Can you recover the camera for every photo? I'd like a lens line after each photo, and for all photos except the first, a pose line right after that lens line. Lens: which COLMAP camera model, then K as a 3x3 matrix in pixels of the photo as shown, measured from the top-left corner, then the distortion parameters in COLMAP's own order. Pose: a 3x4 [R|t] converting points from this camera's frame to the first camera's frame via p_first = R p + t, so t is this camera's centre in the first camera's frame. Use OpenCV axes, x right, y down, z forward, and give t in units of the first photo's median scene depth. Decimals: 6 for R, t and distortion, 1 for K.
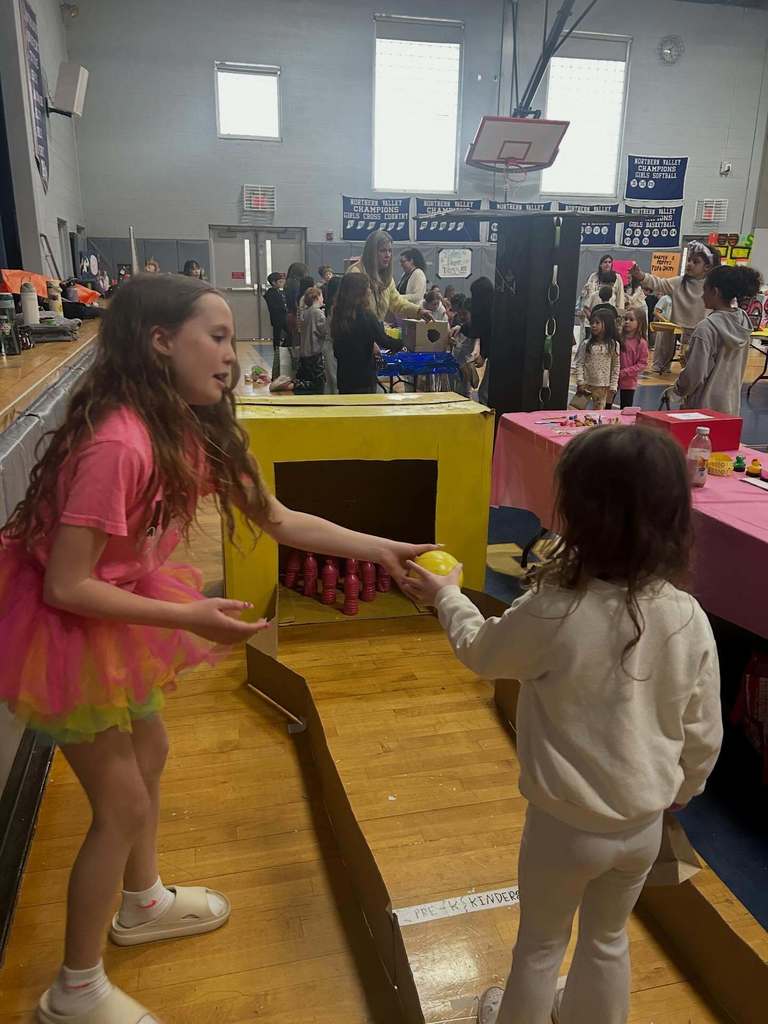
lens RADIAL K [[766.4, 0, 384.0], [0, 766.4, 512.0], [0, 0, 1]] dist [0.023052, -0.008027]
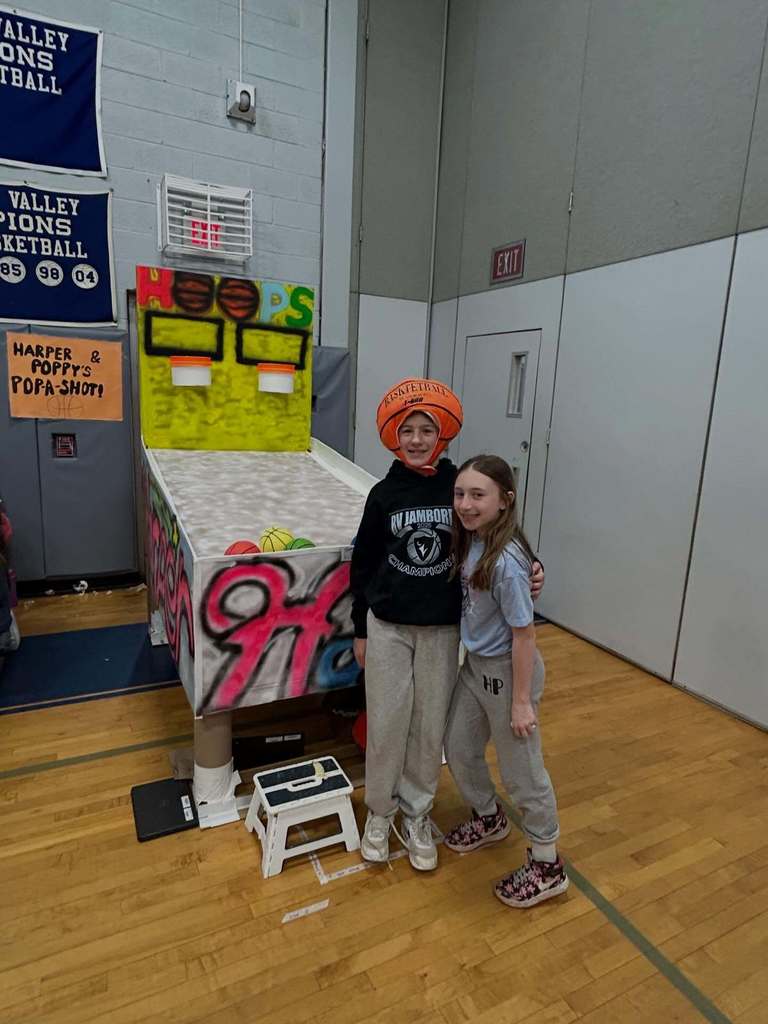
lens RADIAL K [[591.6, 0, 384.0], [0, 591.6, 512.0], [0, 0, 1]] dist [-0.006775, -0.001512]
pose [[0.974428, -0.009879, 0.224482, 0.449582], [0.034347, 0.993841, -0.105358, -0.245007], [-0.222058, 0.110374, 0.968766, 0.772183]]
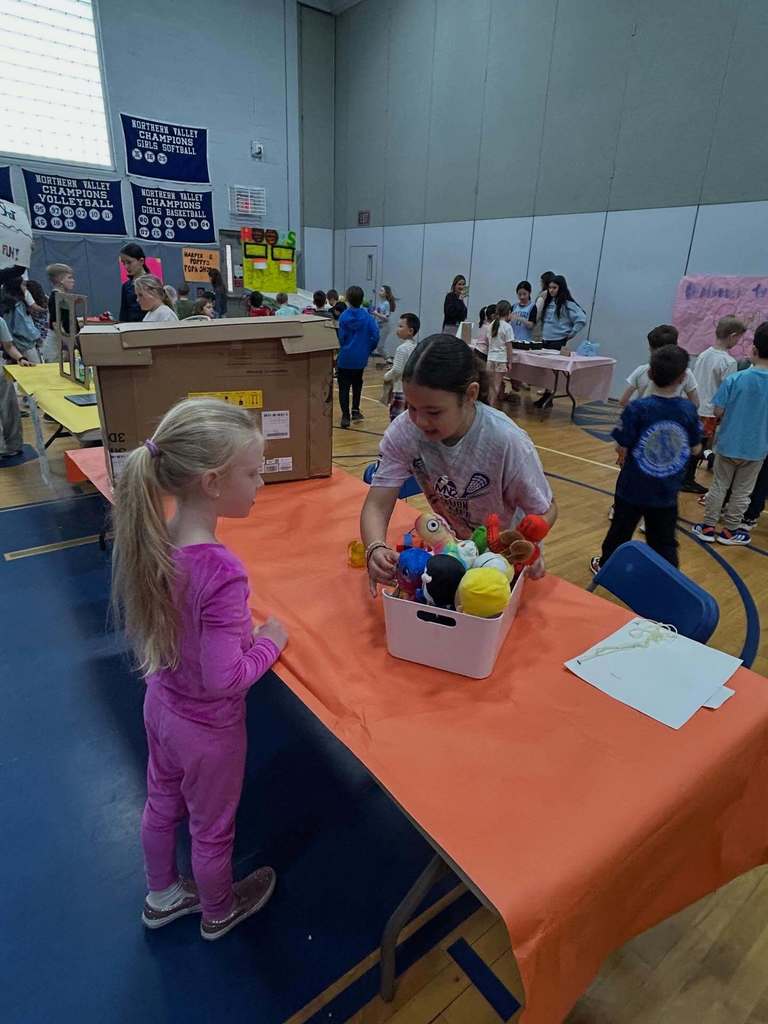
lens RADIAL K [[591.6, 0, 384.0], [0, 591.6, 512.0], [0, 0, 1]] dist [-0.006775, -0.001512]
pose [[0.913184, -0.126601, 0.387386, 0.273723], [0.096891, 0.990715, 0.095374, -0.104031], [-0.395863, -0.049560, 0.916971, 0.342405]]
